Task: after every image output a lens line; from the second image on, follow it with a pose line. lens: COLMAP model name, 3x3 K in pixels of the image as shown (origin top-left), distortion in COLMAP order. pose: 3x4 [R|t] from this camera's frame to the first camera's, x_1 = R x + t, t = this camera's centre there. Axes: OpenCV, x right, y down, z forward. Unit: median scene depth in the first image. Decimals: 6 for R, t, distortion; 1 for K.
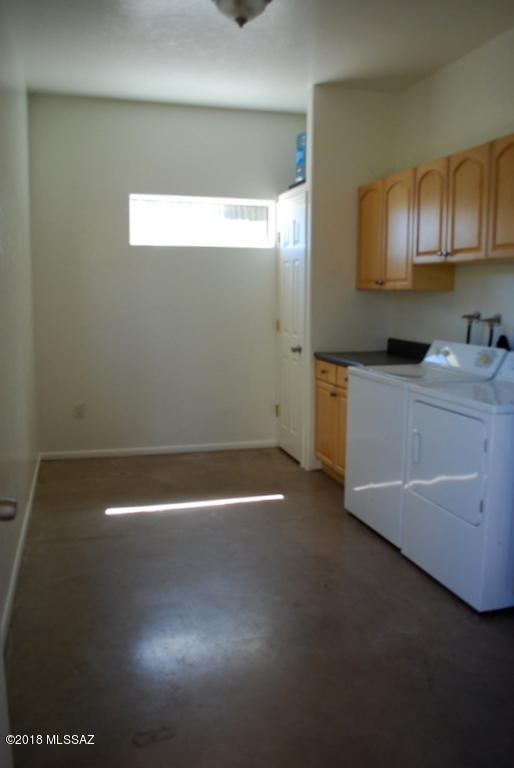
lens RADIAL K [[619.4, 0, 257.0], [0, 619.4, 384.0], [0, 0, 1]] dist [-0.066588, 0.005400]
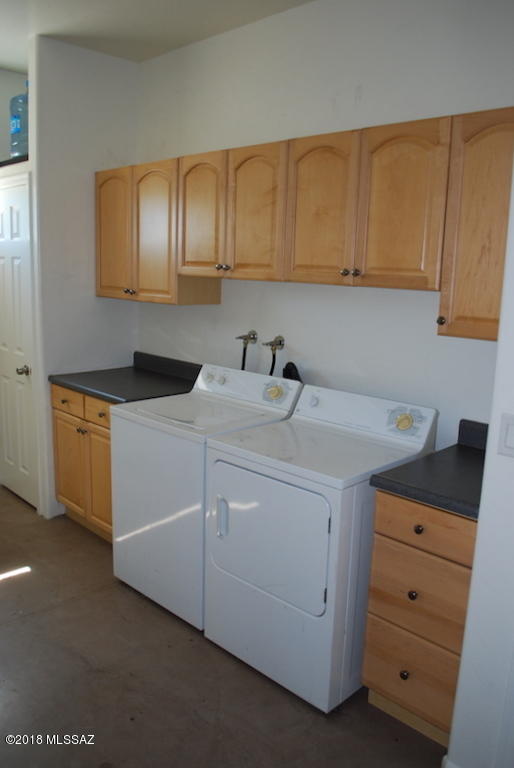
lens RADIAL K [[612.9, 0, 227.3], [0, 612.9, 383.9], [0, 0, 1]] dist [-0.066049, 0.002837]
pose [[0.891663, -0.068758, 0.447448, -0.063450], [0.044846, 0.996953, 0.063832, -0.091451], [-0.450474, -0.036851, 0.892029, 0.213044]]
